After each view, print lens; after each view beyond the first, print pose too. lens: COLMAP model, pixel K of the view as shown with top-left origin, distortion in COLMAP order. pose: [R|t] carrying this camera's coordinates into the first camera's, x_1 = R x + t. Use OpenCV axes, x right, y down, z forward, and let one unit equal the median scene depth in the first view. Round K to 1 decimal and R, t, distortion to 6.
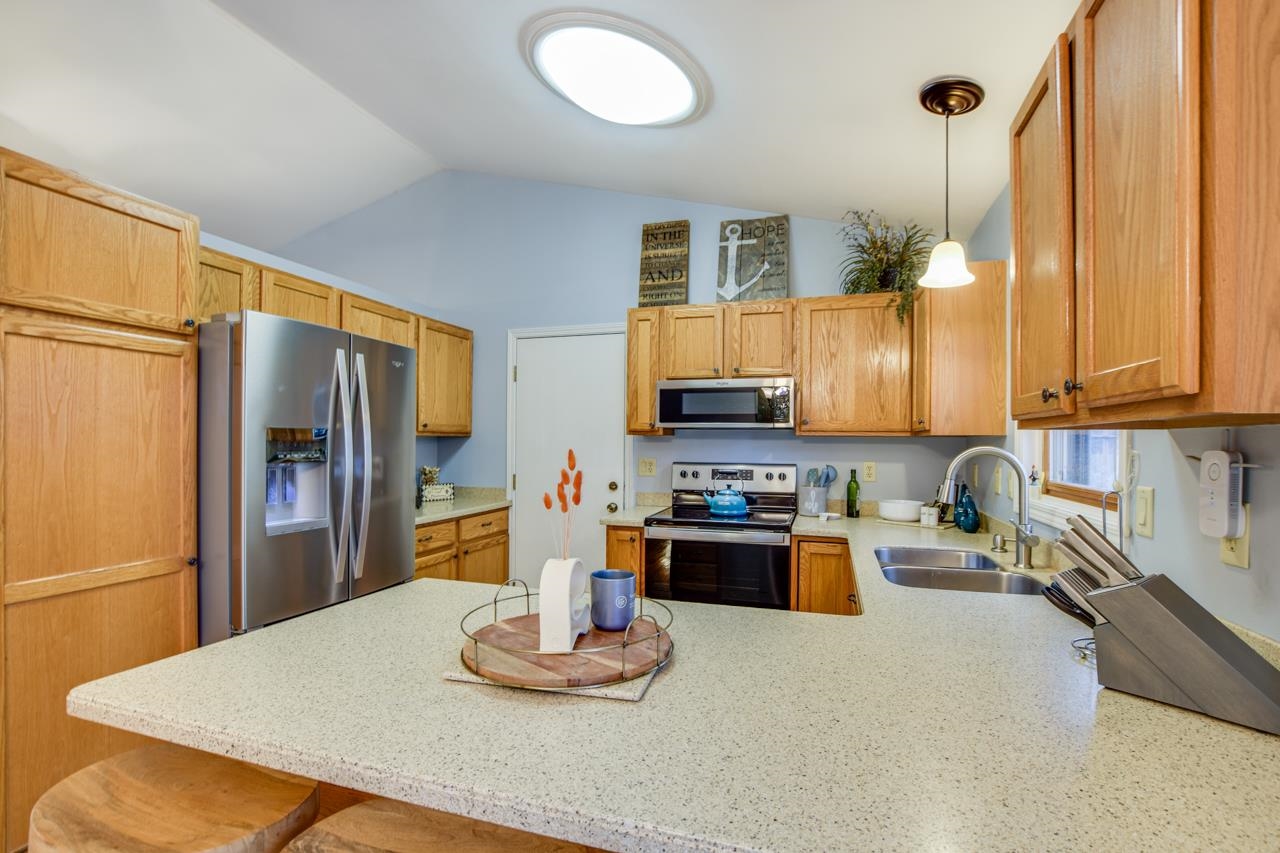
lens RADIAL K [[579.3, 0, 657.4], [0, 579.3, 437.4], [0, 0, 1]] dist [-0.019441, 0.000194]
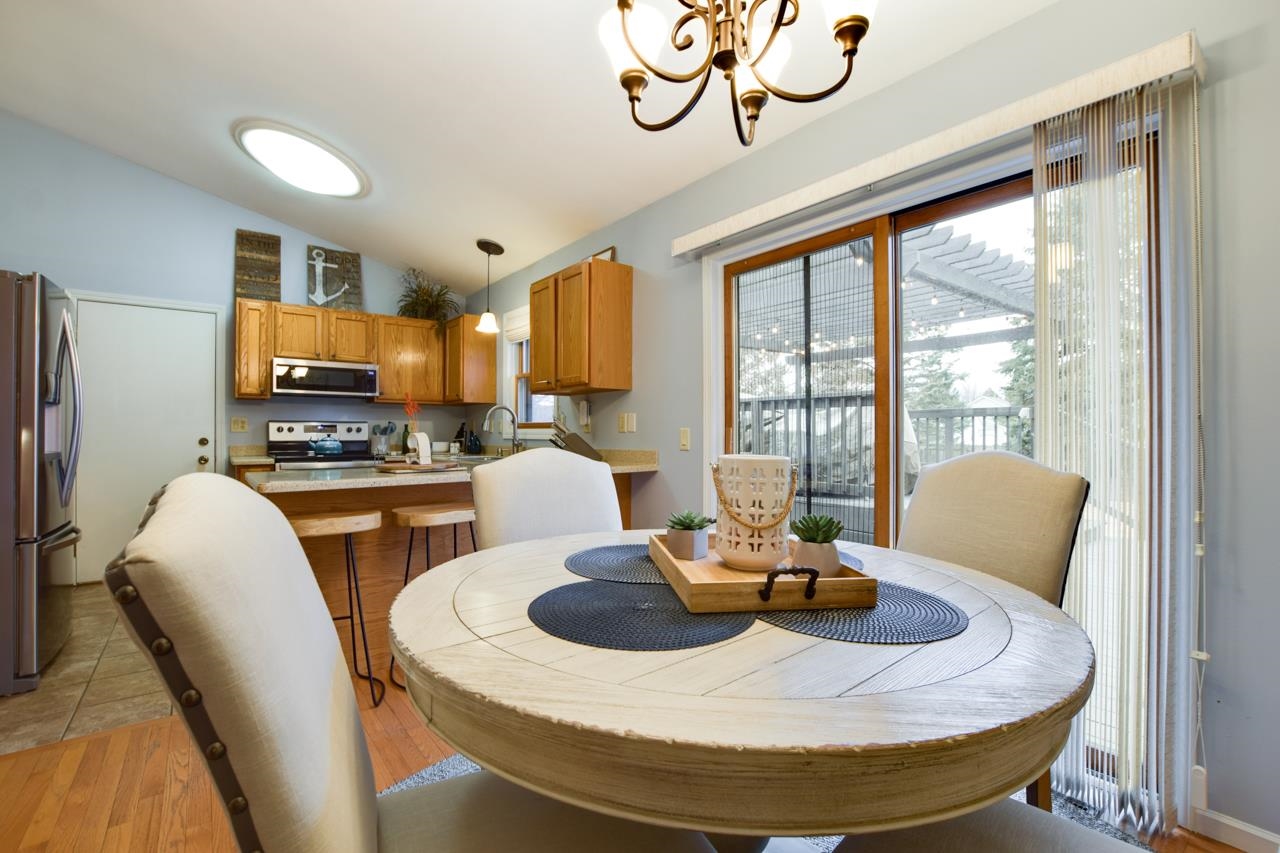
lens RADIAL K [[579.3, 0, 640.8], [0, 579.3, 422.4], [0, 0, 1]] dist [-0.019441, 0.000194]
pose [[0.577039, 0.008090, 0.816677, -0.561986], [-0.000138, 0.999952, -0.009808, 0.061099], [-0.816717, 0.005547, 0.577012, -0.439537]]
